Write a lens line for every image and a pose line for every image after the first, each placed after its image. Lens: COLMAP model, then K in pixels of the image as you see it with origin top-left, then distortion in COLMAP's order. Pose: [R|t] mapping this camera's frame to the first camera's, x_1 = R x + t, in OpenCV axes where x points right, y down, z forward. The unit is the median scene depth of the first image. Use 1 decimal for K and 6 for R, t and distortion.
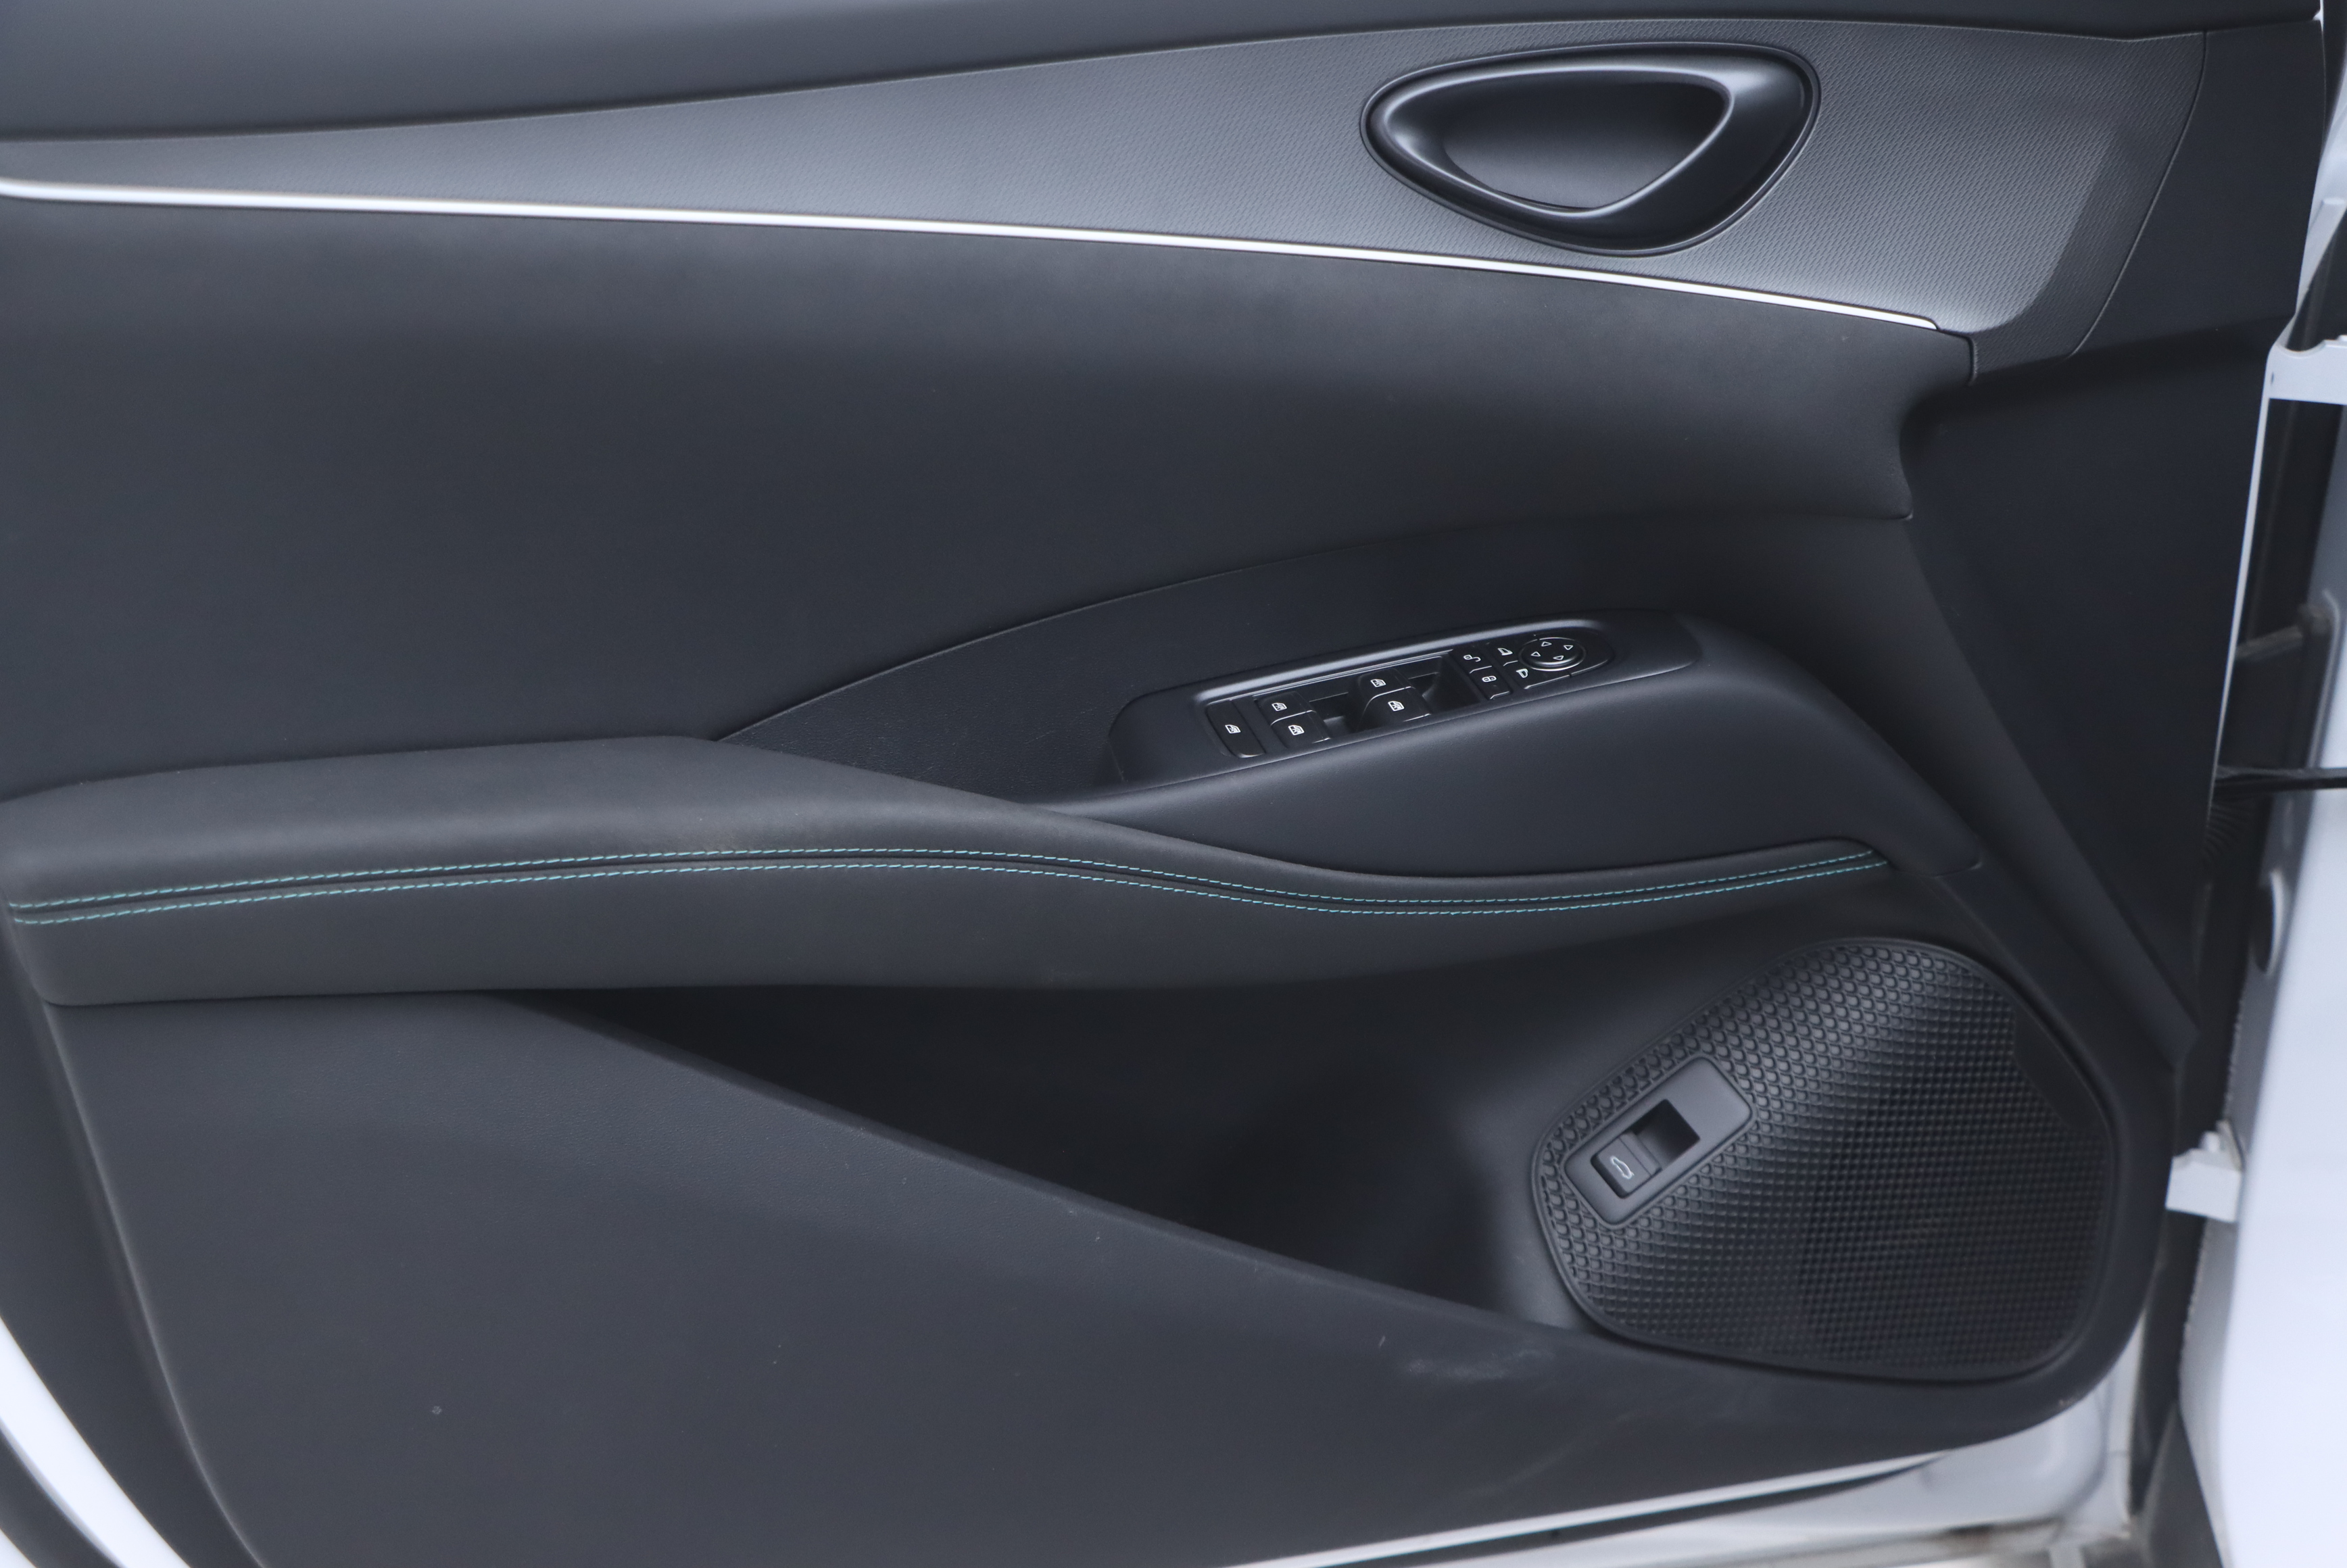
lens RADIAL K [[3694.1, 0, 1166.3], [0, 3694.1, 786.4], [0, 0, 1]] dist [0.196834, 0.000000]
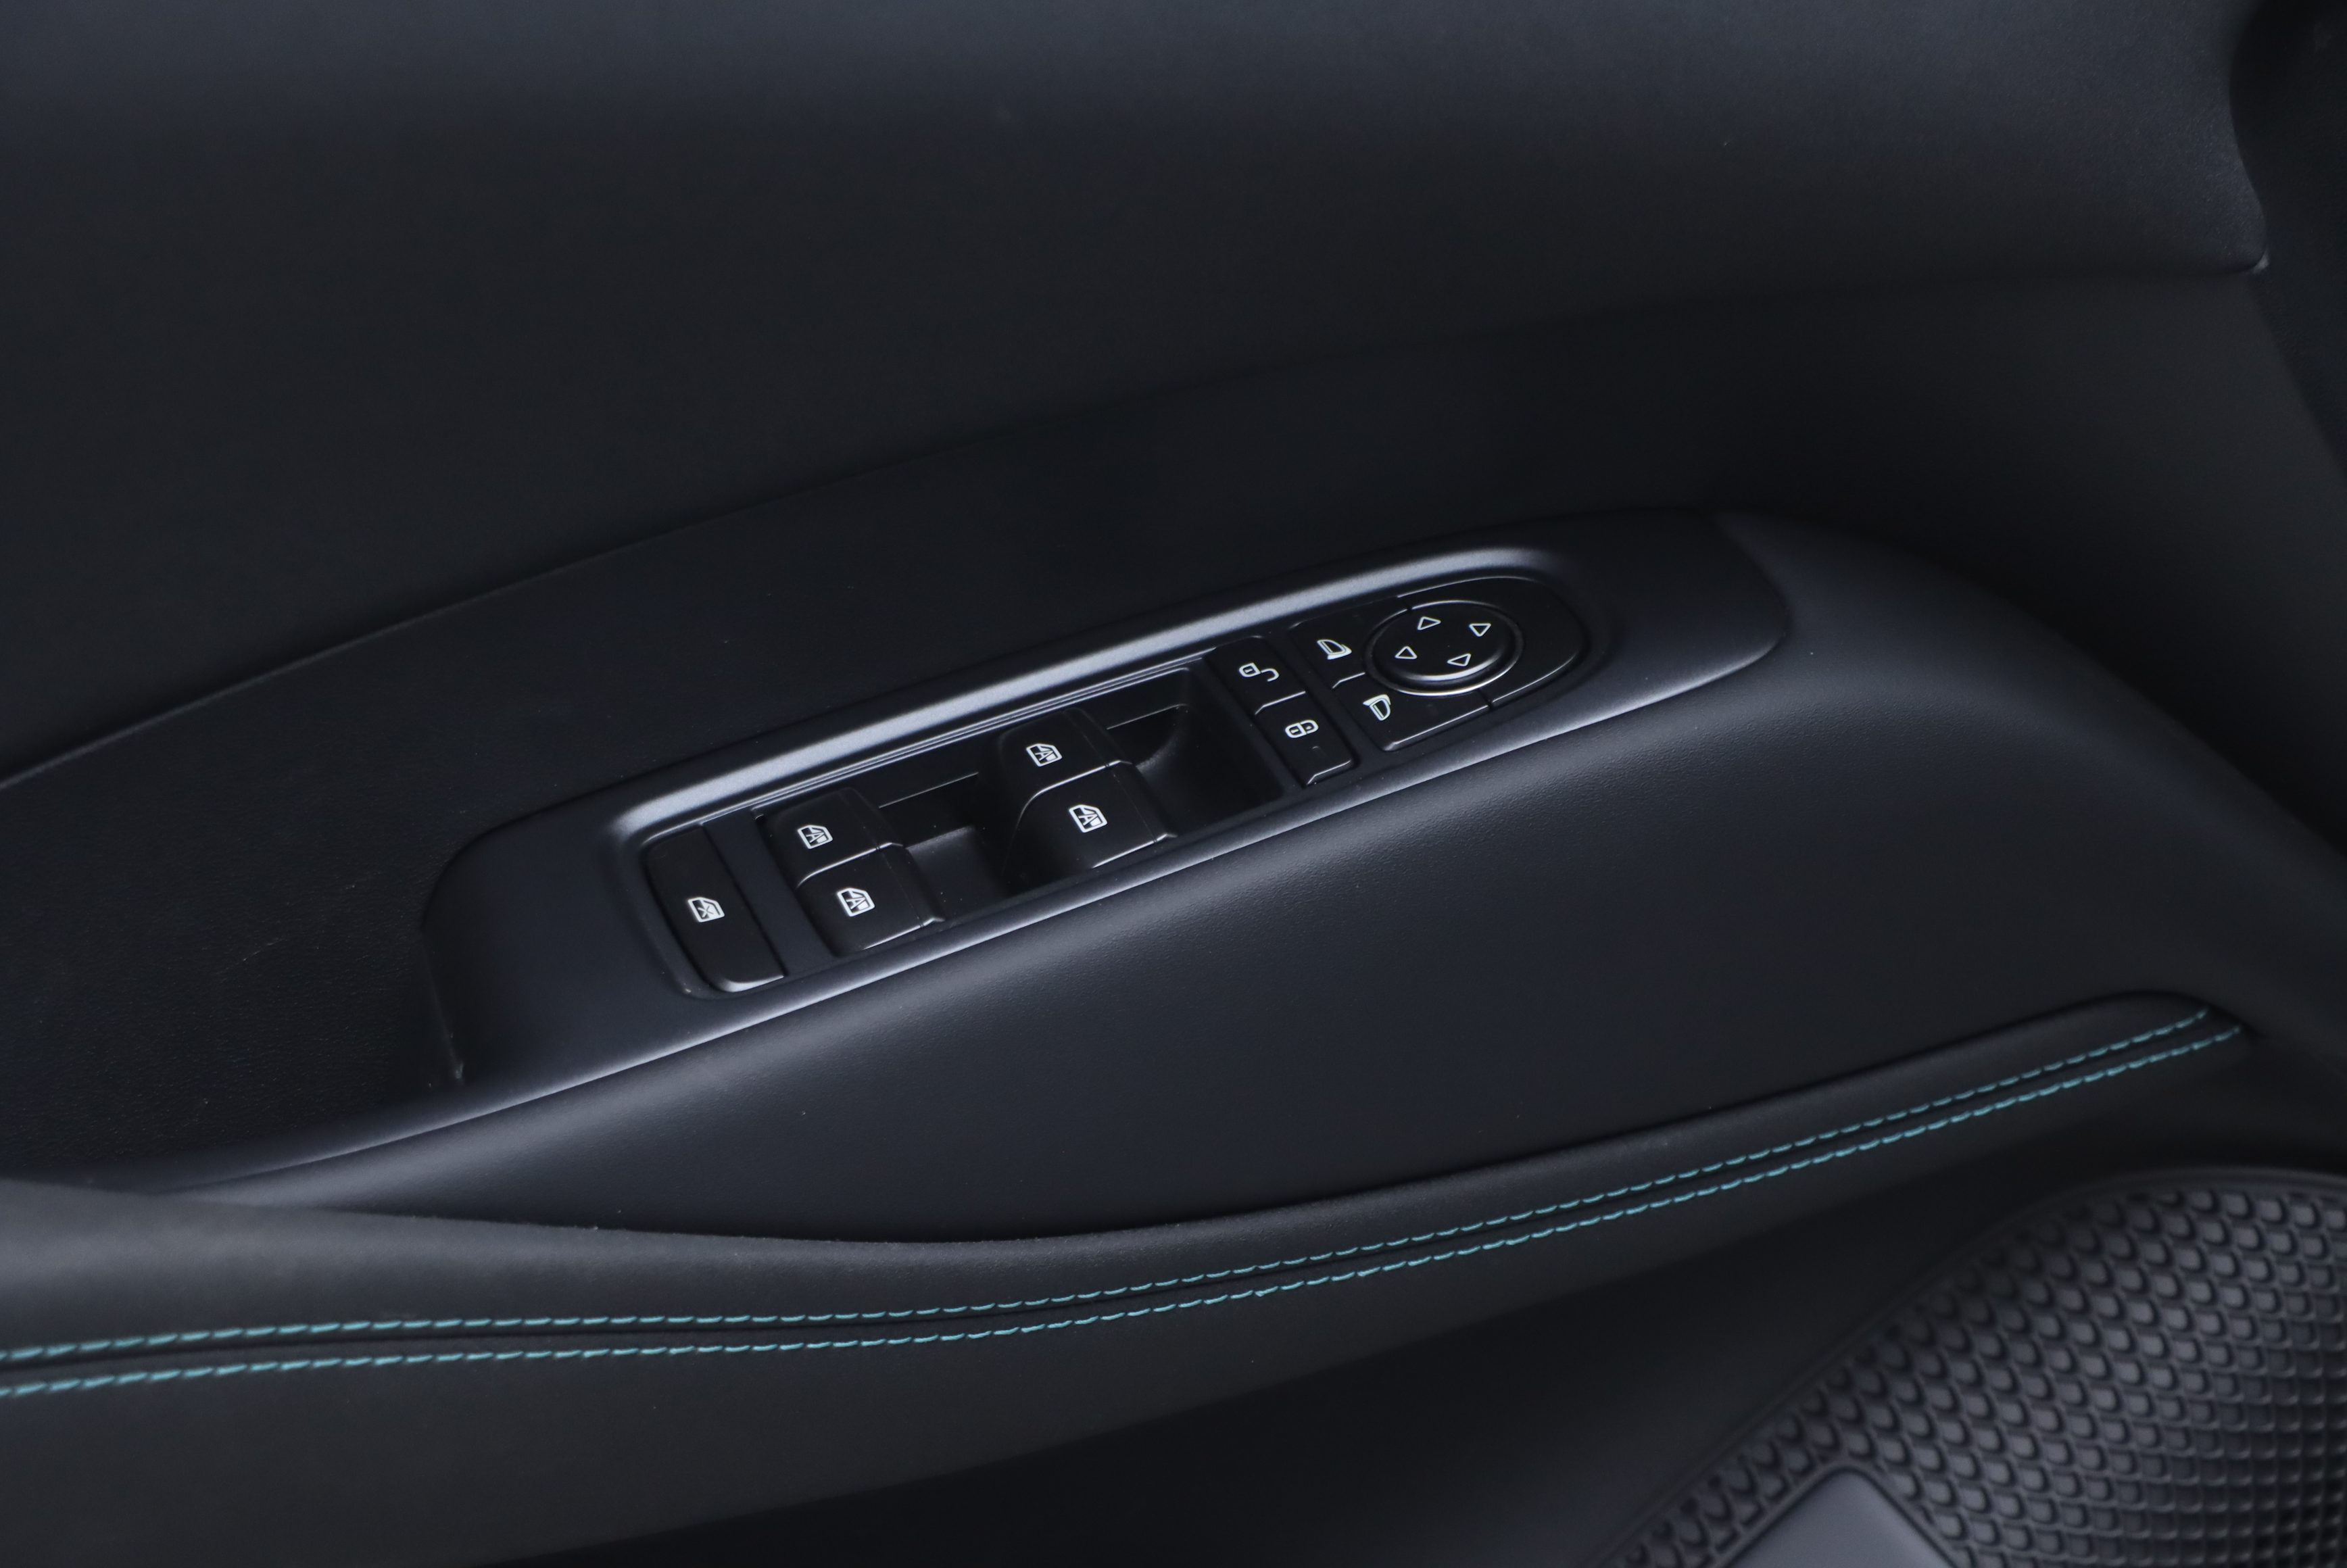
lens RADIAL K [[5530.5, 0, 1181.0], [0, 5530.5, 783.7], [0, 0, 1]] dist [0.344715, 0.000000]
pose [[0.994945, -0.088550, 0.047360, 0.042363], [0.082886, 0.990412, 0.110520, -0.093043], [-0.056692, -0.106036, 0.992745, 0.366281]]
